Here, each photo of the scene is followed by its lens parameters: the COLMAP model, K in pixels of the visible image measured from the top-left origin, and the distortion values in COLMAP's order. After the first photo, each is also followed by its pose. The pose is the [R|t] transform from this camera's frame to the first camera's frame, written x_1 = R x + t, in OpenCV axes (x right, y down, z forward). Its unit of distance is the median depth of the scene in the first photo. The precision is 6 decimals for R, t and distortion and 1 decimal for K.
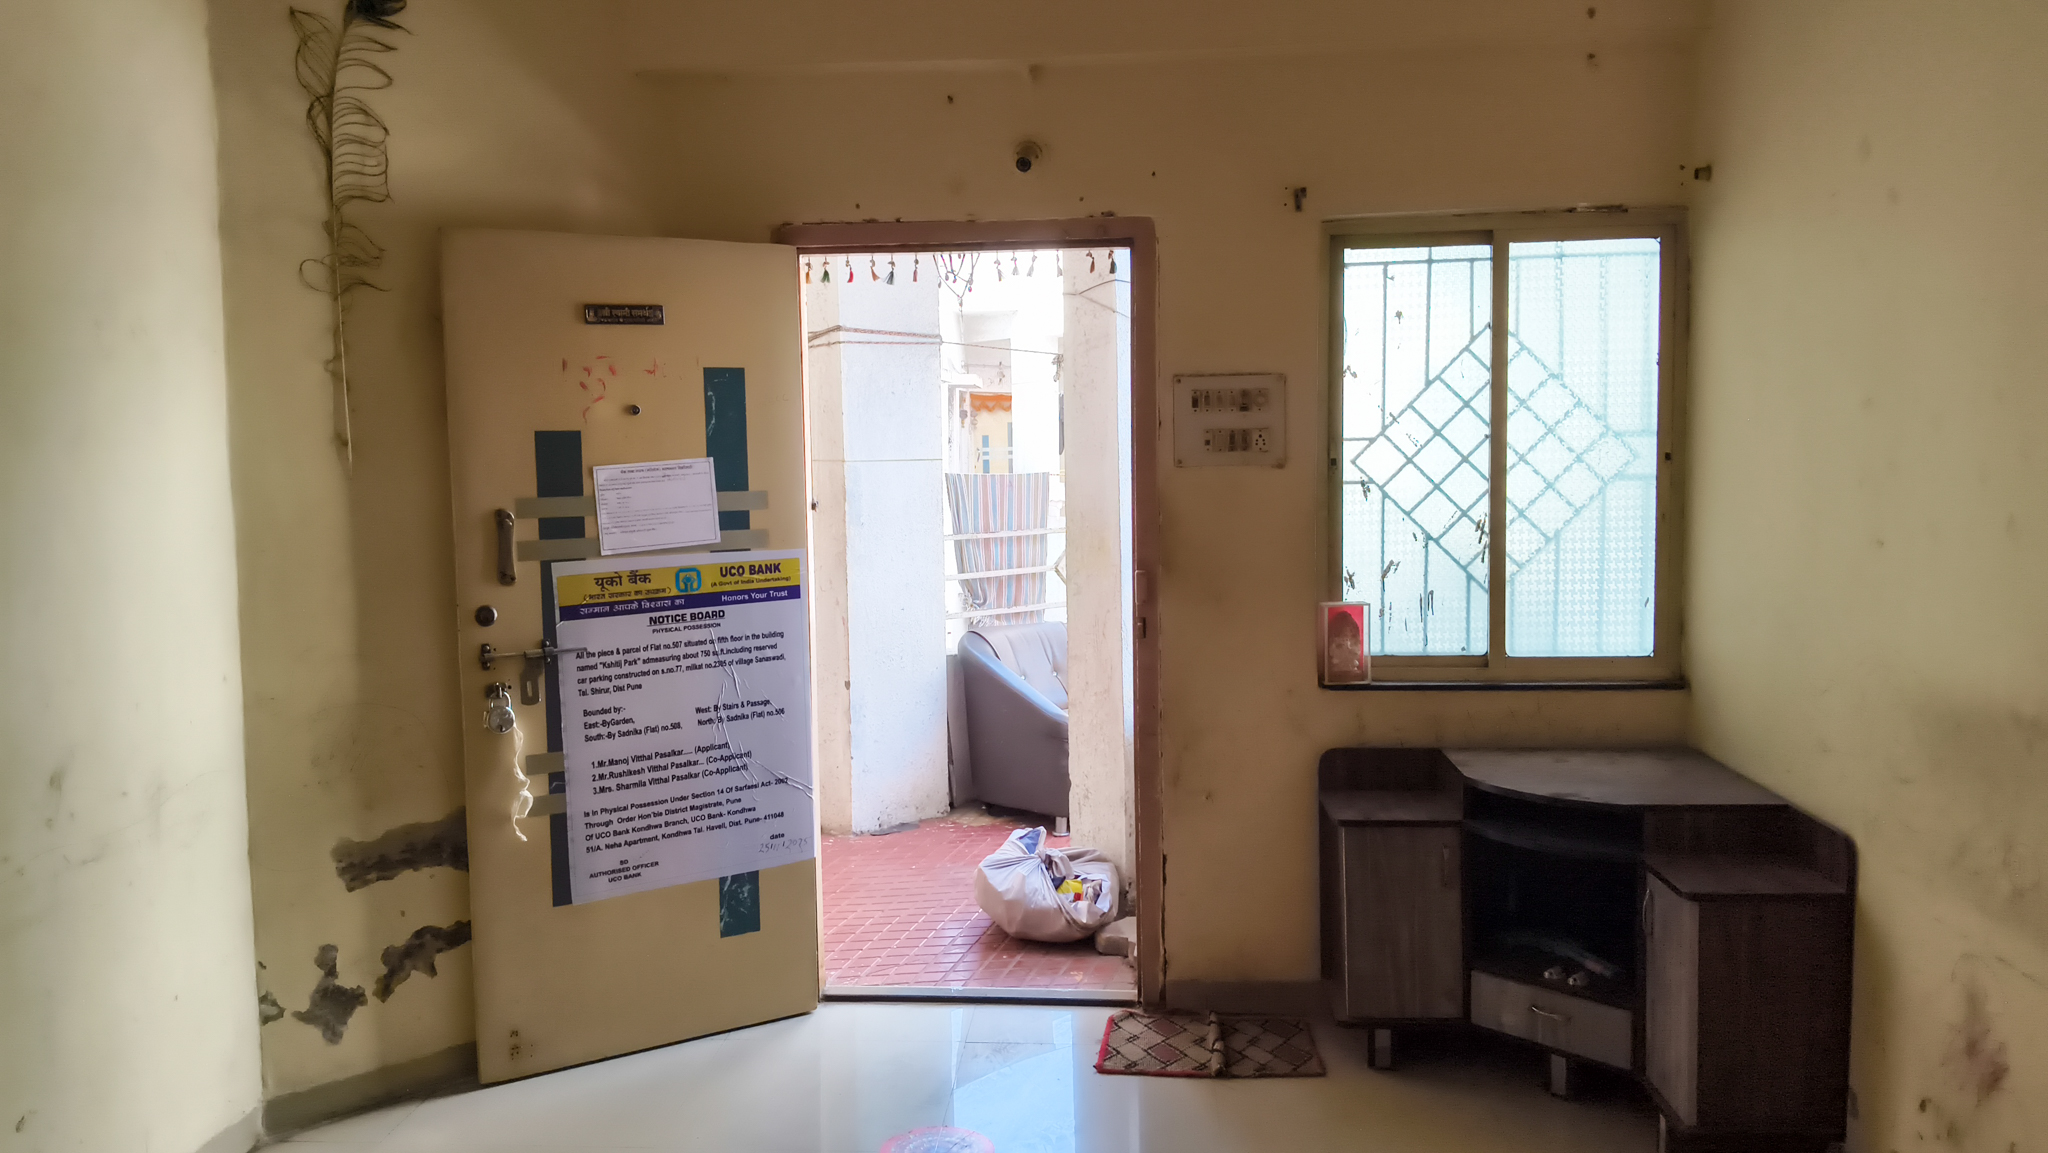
lens RADIAL K [[1593.0, 0, 1018.5], [0, 1593.0, 576.3], [0, 0, 1]] dist [0.121088, -0.268419]
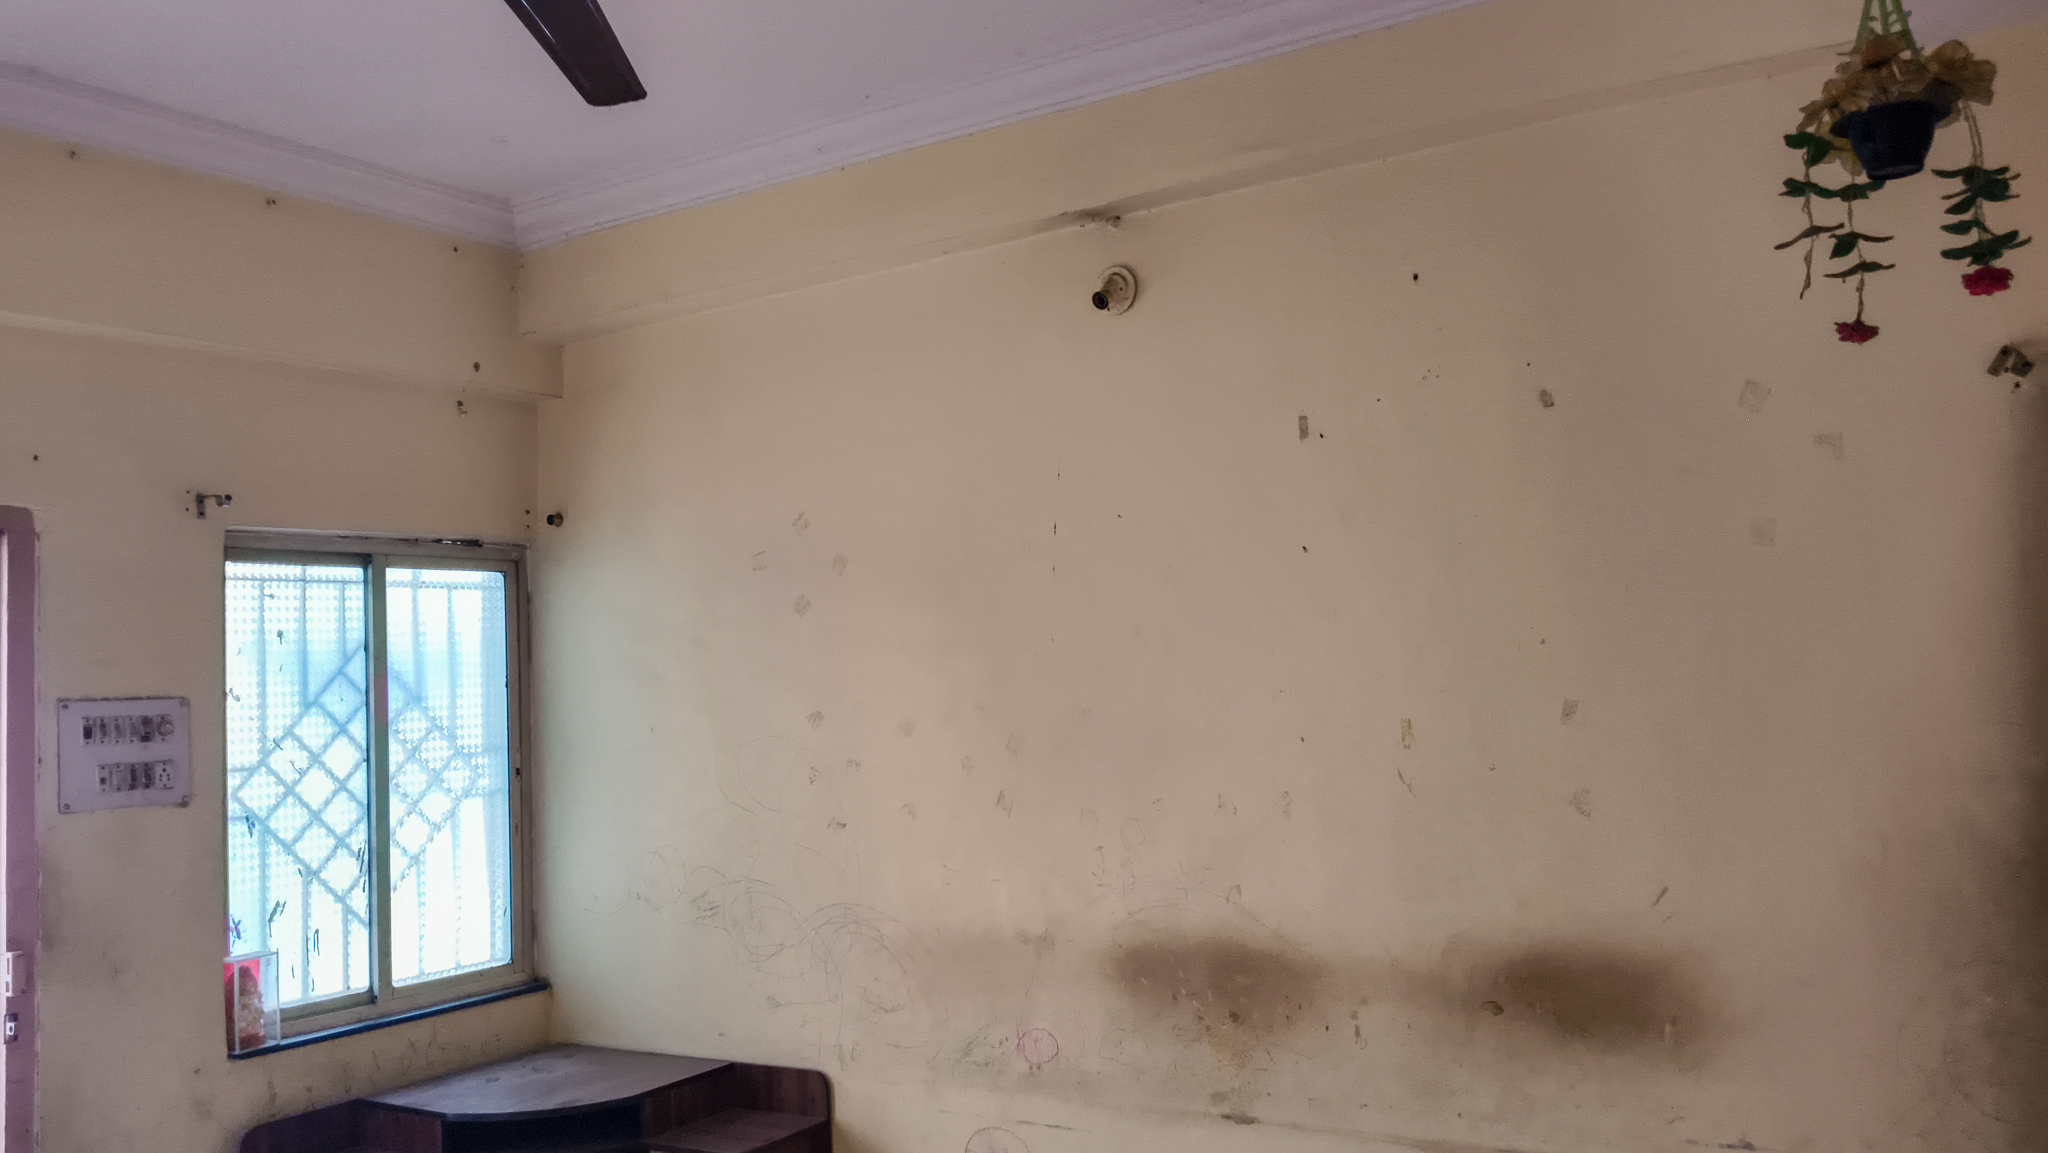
lens RADIAL K [[1593.0, 0, 1024.4], [0, 1593.0, 569.7], [0, 0, 1]] dist [0.124617, -0.258263]
pose [[0.482340, 0.060258, 0.873909, -0.378950], [0.115459, 0.984554, -0.131612, -0.026231], [-0.868342, 0.164382, 0.467933, 0.178087]]
